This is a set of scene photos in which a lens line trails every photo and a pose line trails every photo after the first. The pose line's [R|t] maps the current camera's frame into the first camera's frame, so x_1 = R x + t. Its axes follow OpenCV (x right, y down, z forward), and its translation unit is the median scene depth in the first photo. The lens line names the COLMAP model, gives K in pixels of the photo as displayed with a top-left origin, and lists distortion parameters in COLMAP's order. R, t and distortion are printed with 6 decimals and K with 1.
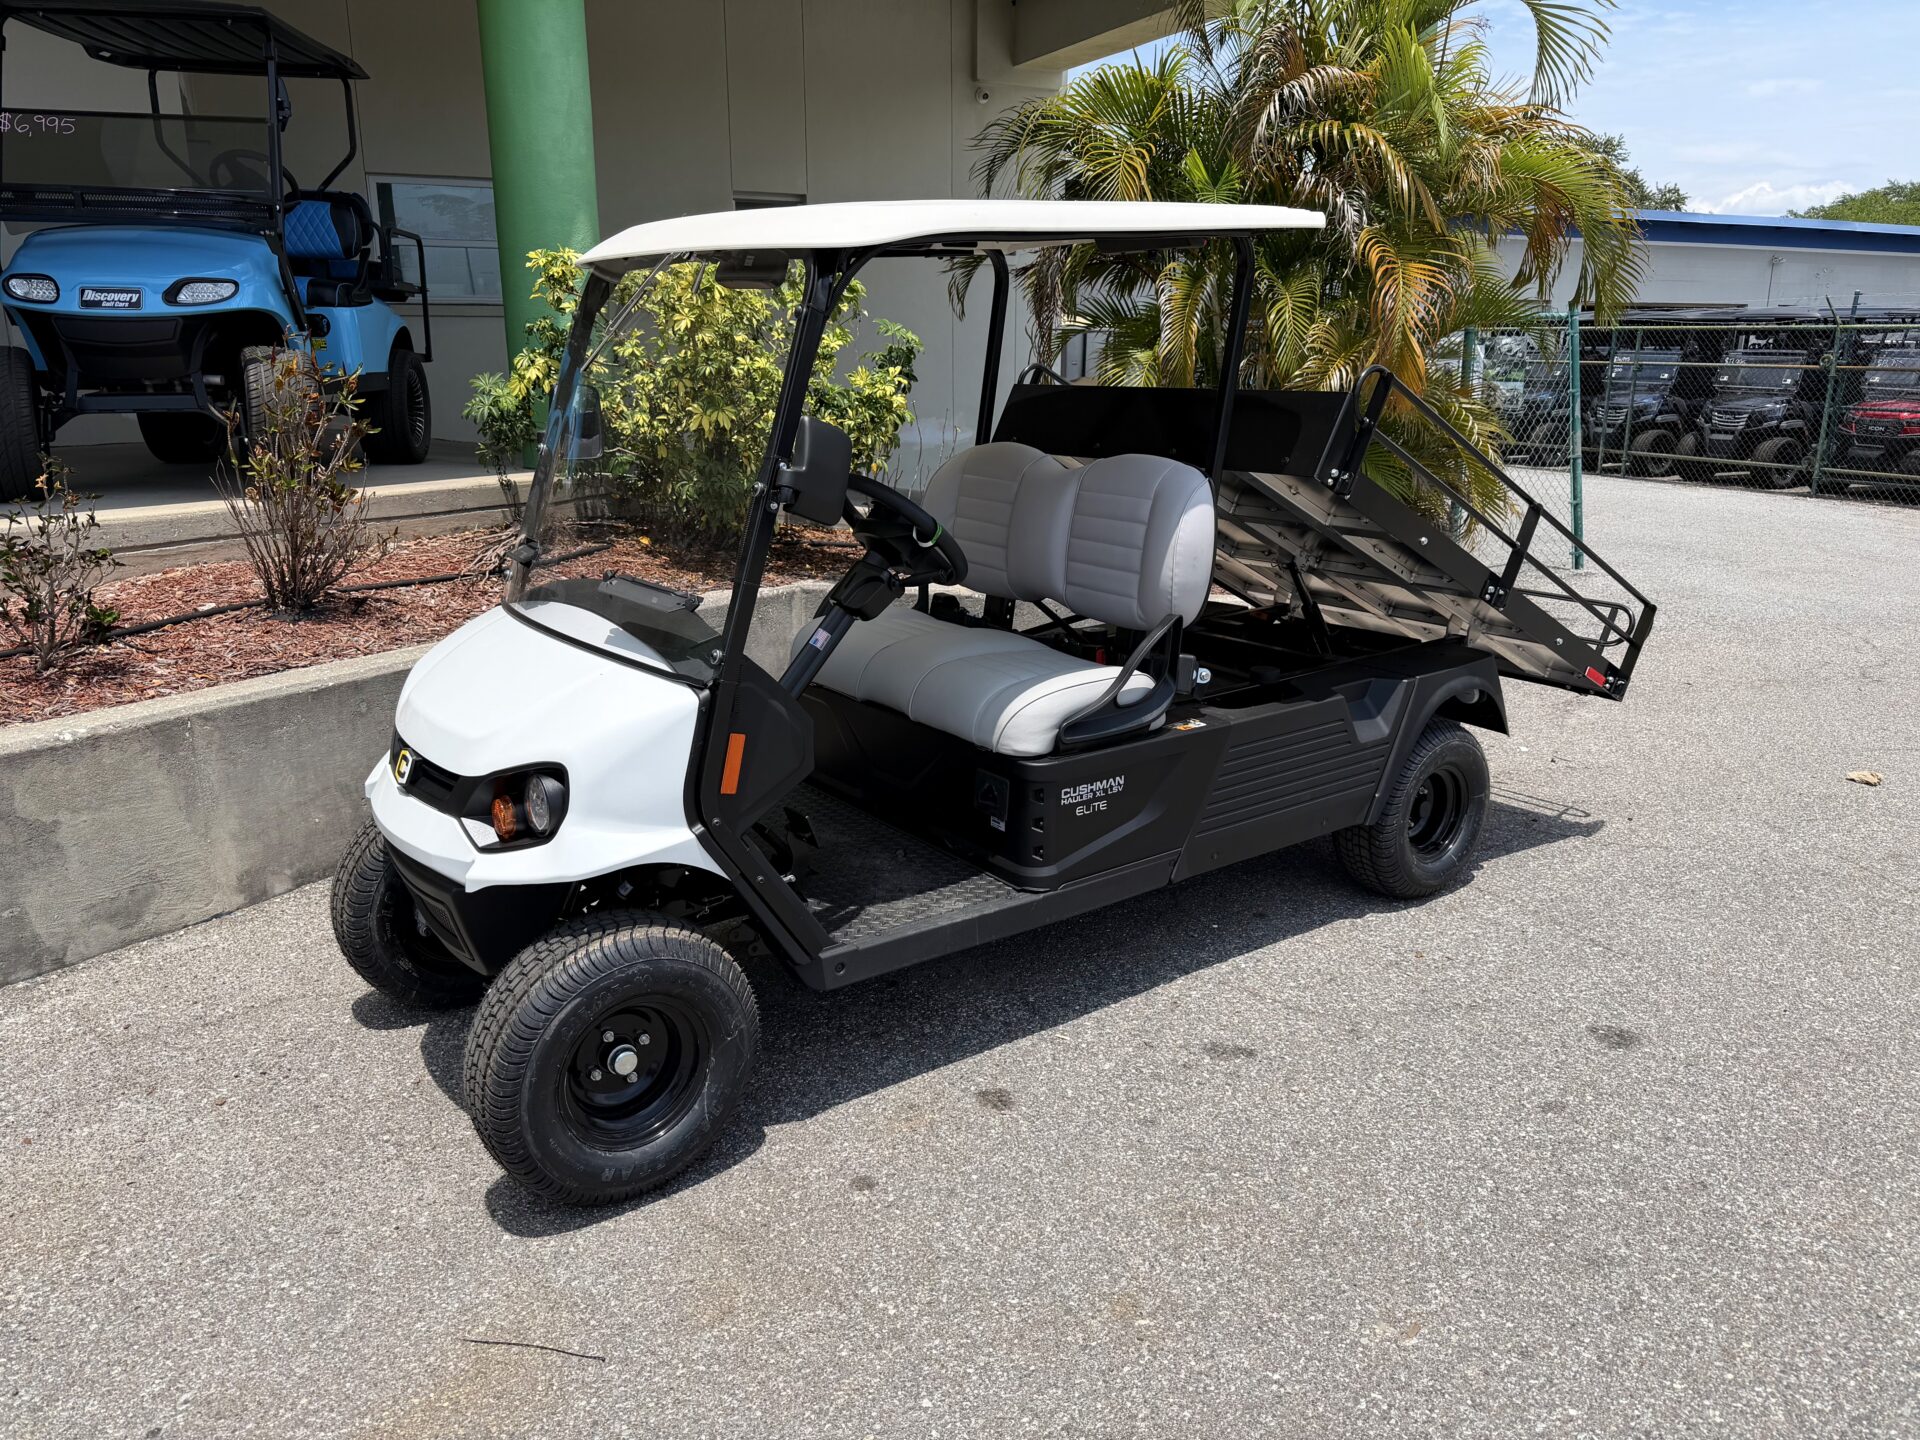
lens RADIAL K [[1355.1, 0, 960.0], [0, 1355.1, 720.0], [0, 0, 1]] dist [0.006859, -0.010950]
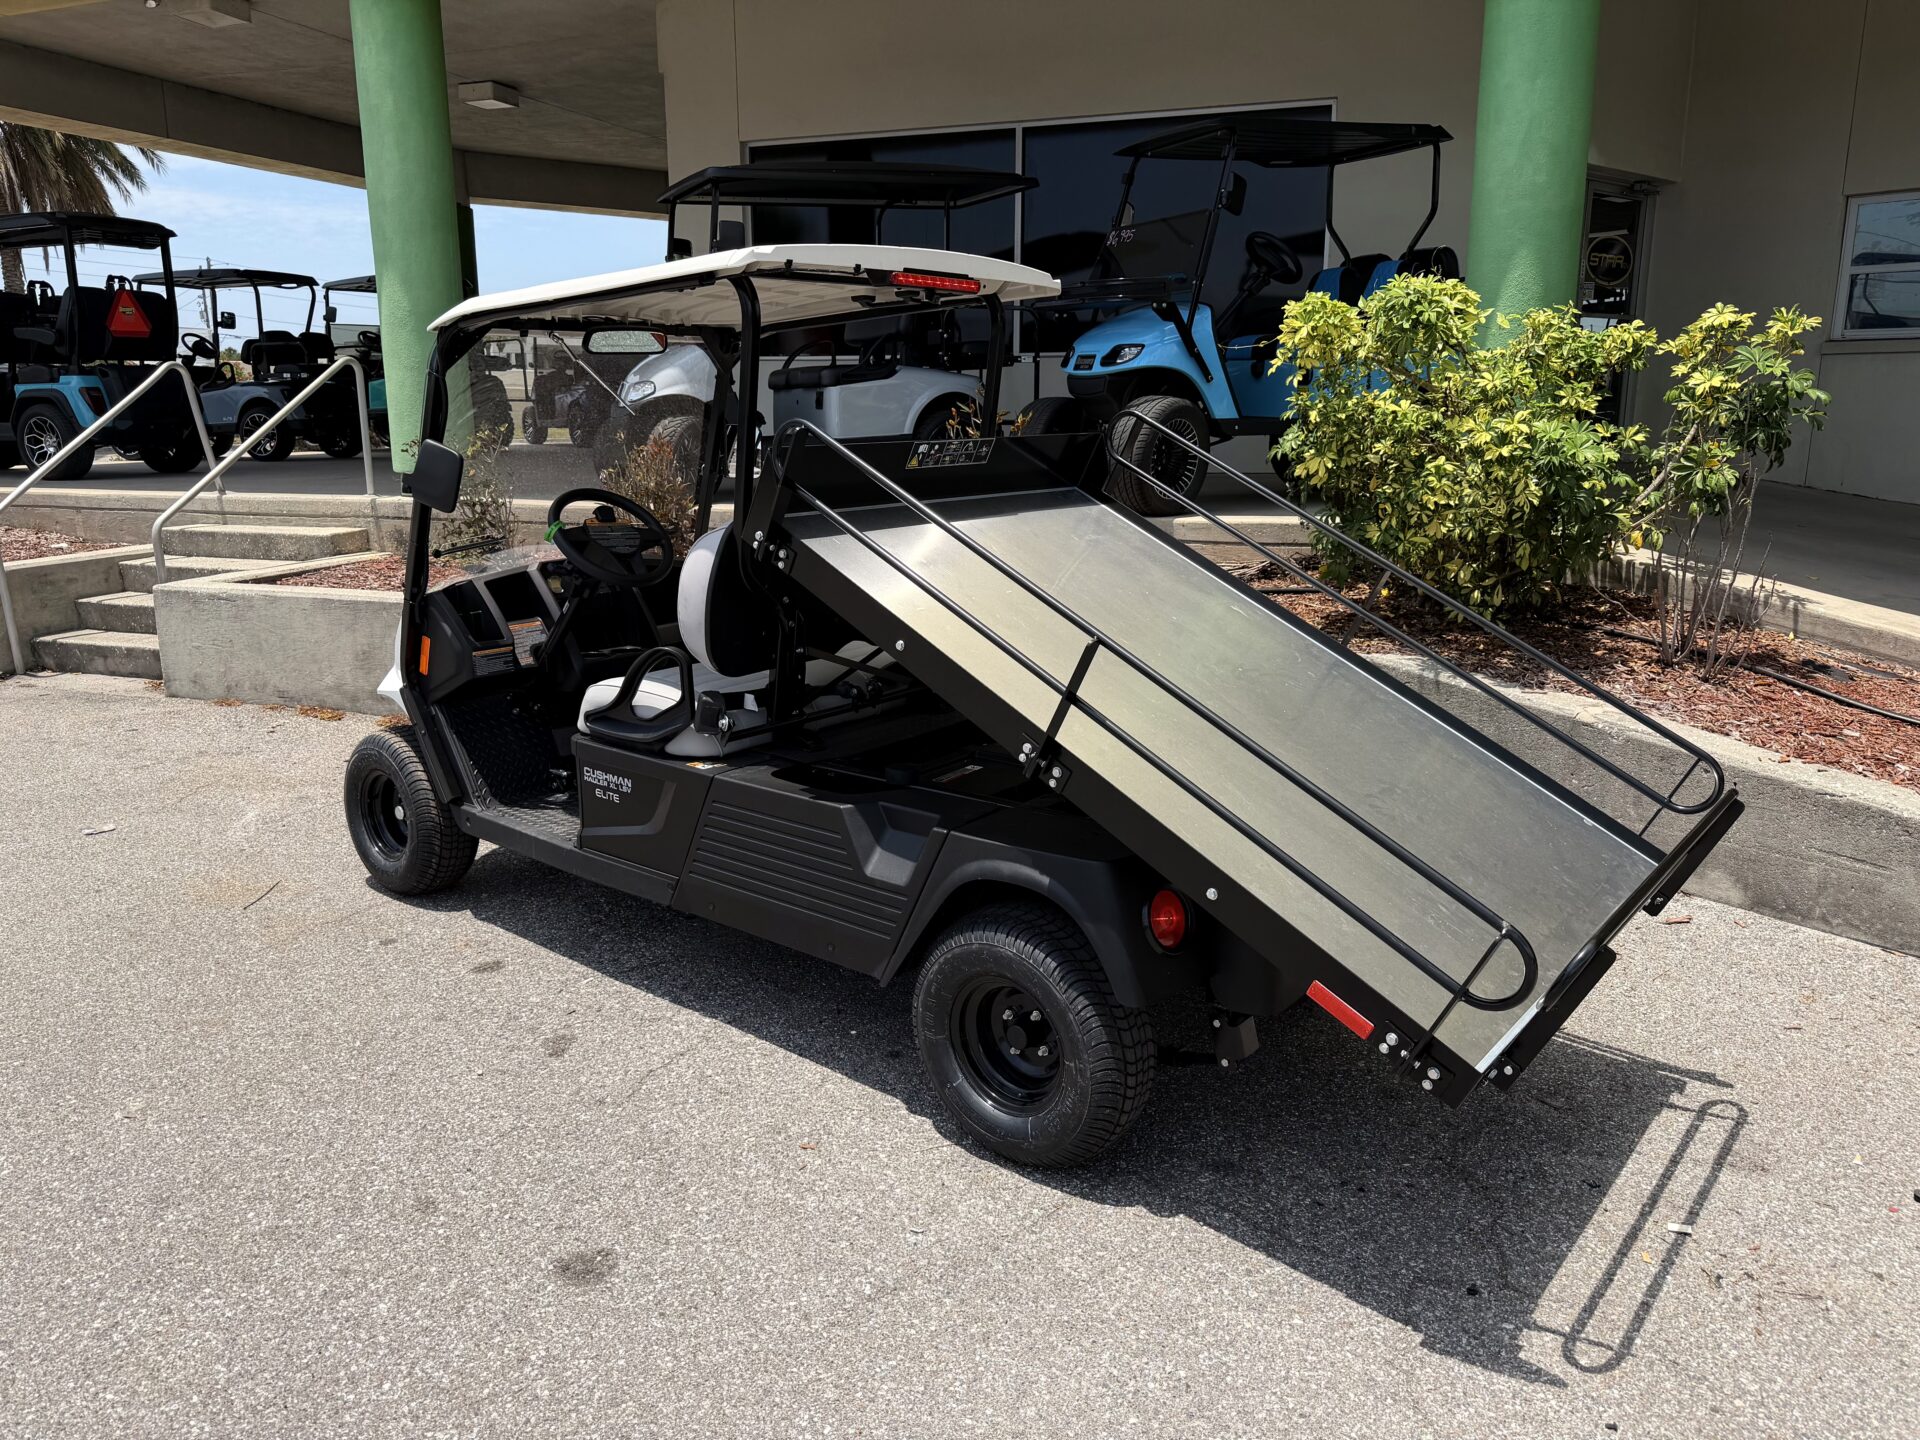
lens RADIAL K [[1355.1, 0, 960.0], [0, 1355.1, 720.0], [0, 0, 1]] dist [0.006859, -0.010950]
pose [[0.232985, 0.221371, -0.946949, 0.826546], [-0.249555, 0.954749, 0.161794, -0.170347], [0.939915, 0.198620, 0.277686, 0.636656]]
